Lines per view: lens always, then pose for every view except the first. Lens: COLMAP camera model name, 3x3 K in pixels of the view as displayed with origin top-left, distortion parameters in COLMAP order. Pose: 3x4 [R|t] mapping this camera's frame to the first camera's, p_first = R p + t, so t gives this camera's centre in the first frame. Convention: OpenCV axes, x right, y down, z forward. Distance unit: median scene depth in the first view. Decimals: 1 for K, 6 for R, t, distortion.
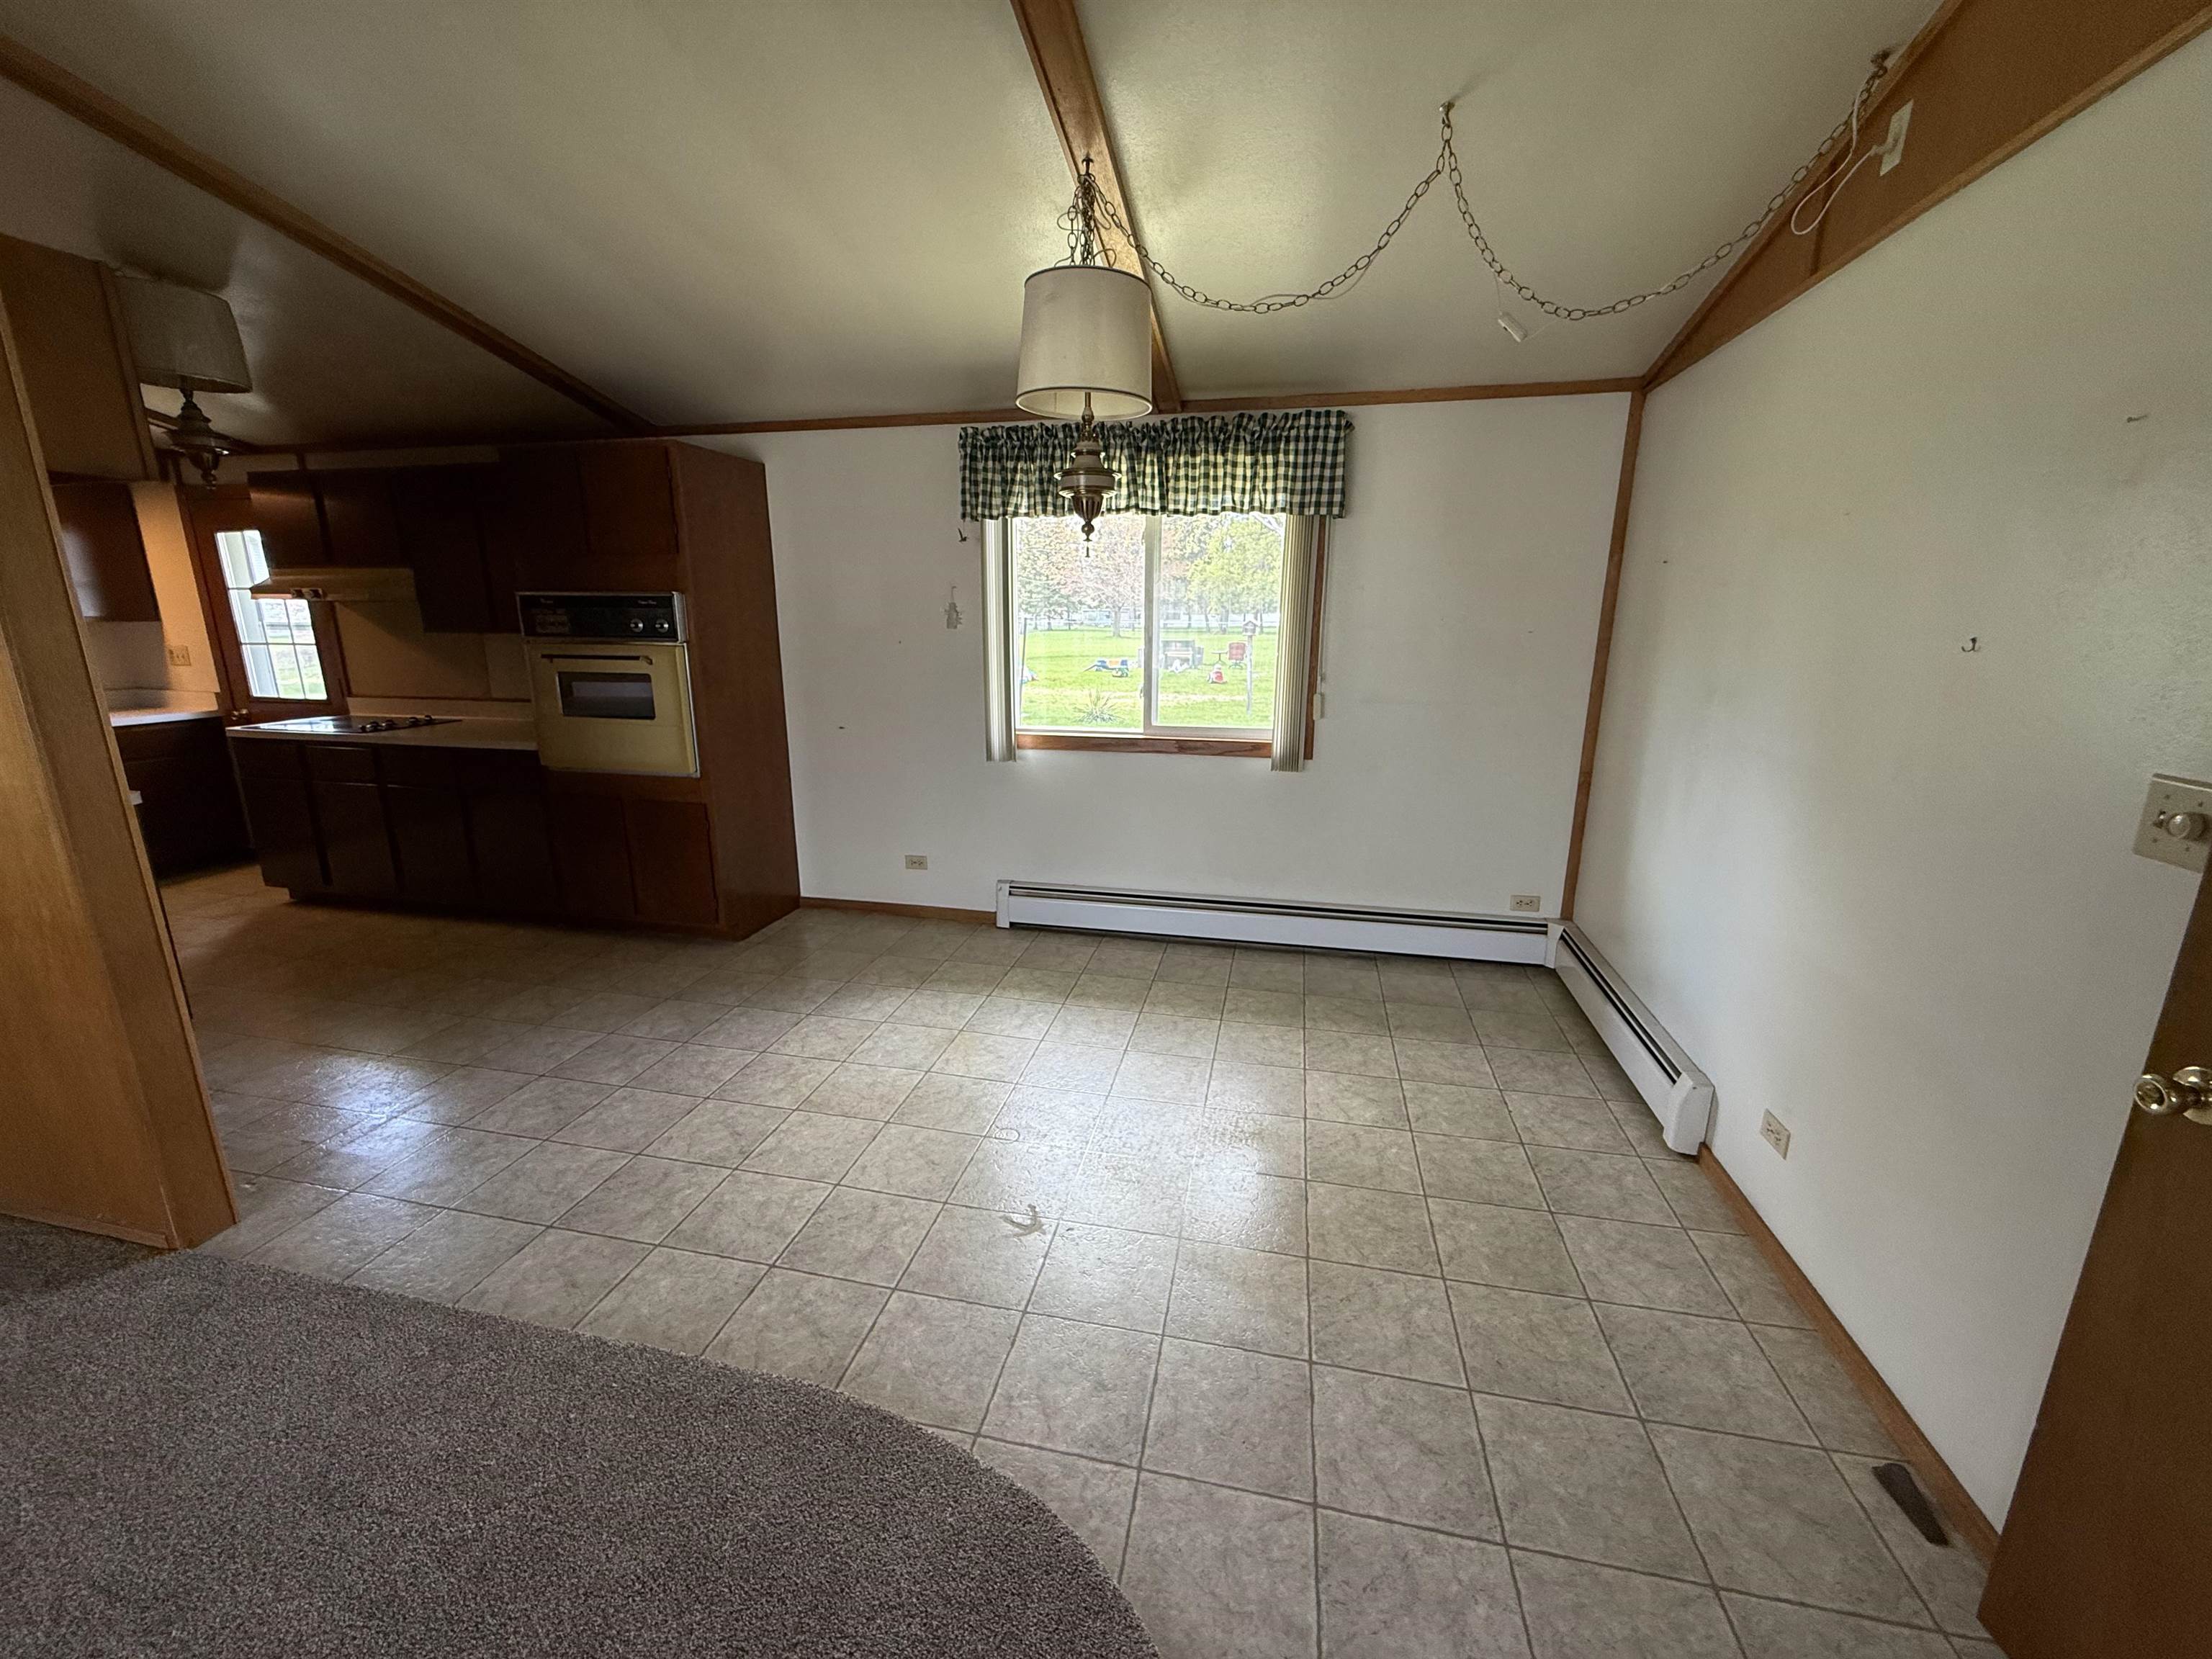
lens RADIAL K [[878.7, 0, 1098.6], [0, 878.7, 827.3], [0, 0, 1]] dist [-0.000340, -0.000090]
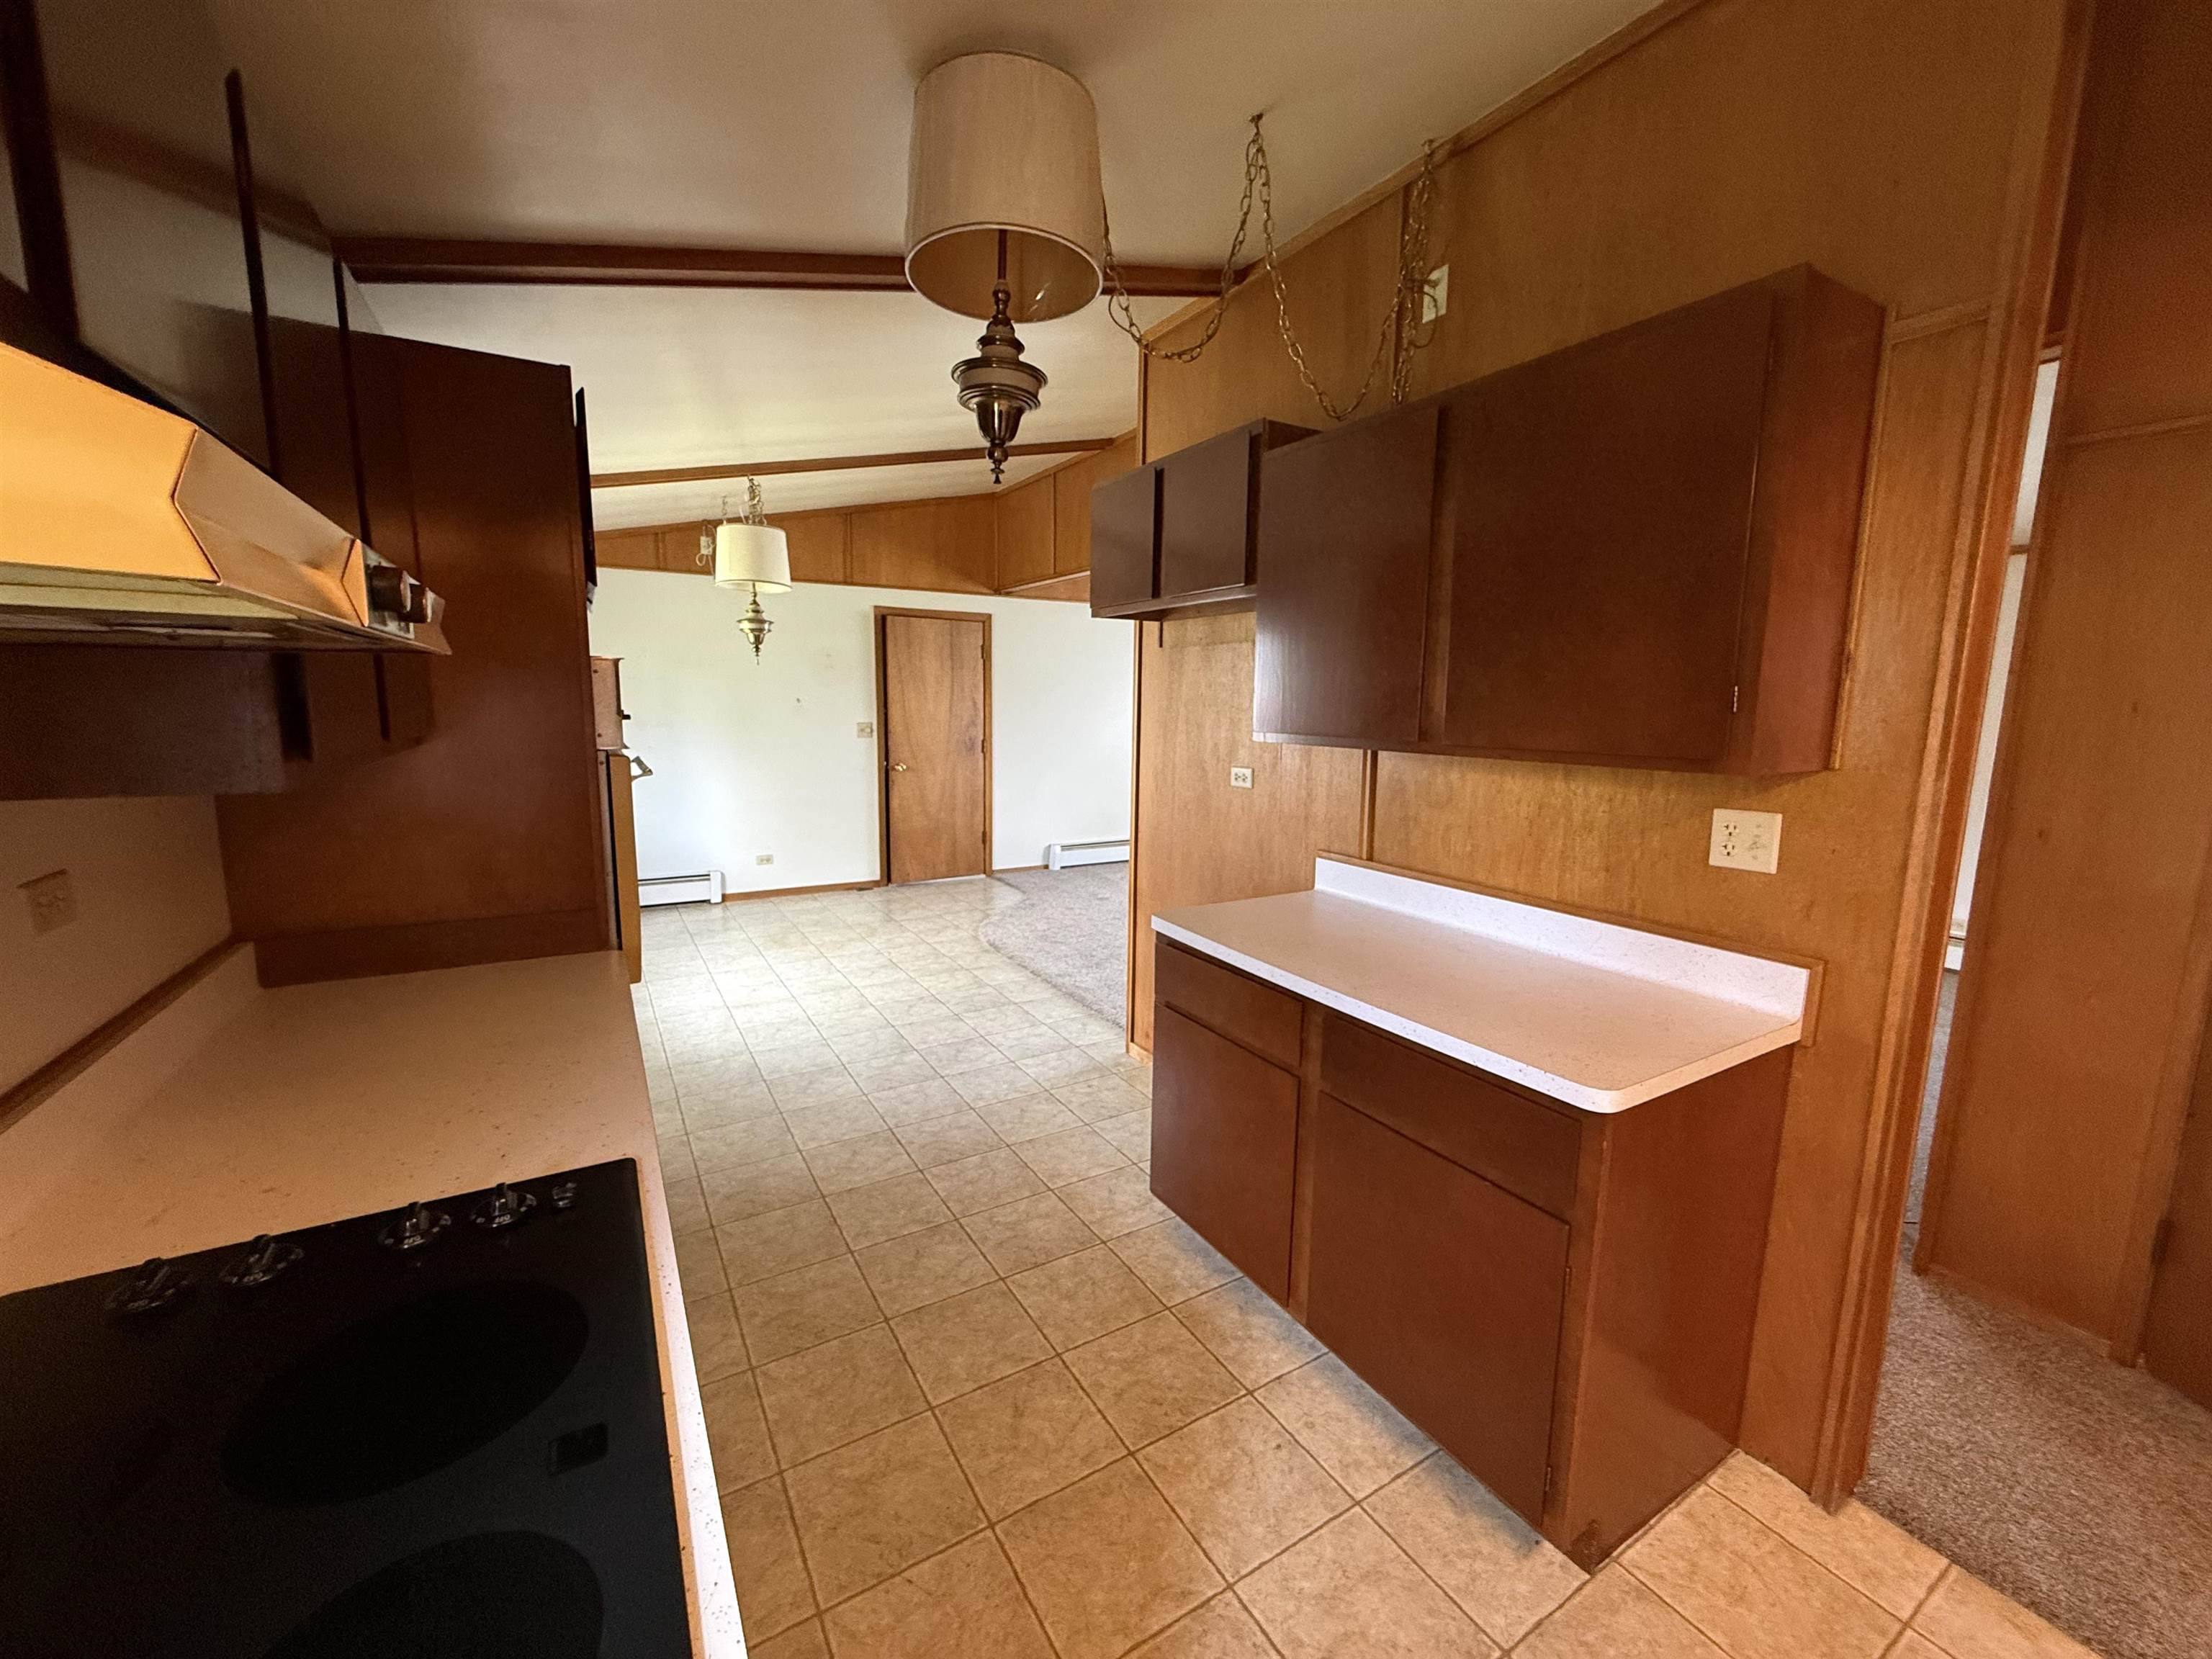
lens RADIAL K [[878.7, 0, 1098.6], [0, 878.7, 827.3], [0, 0, 1]] dist [-0.000340, -0.000090]
pose [[-0.684838, -0.121796, 0.718445, -1.644087], [0.155912, 0.938609, 0.307740, -0.383173], [-0.711821, 0.322766, -0.623806, 1.528308]]
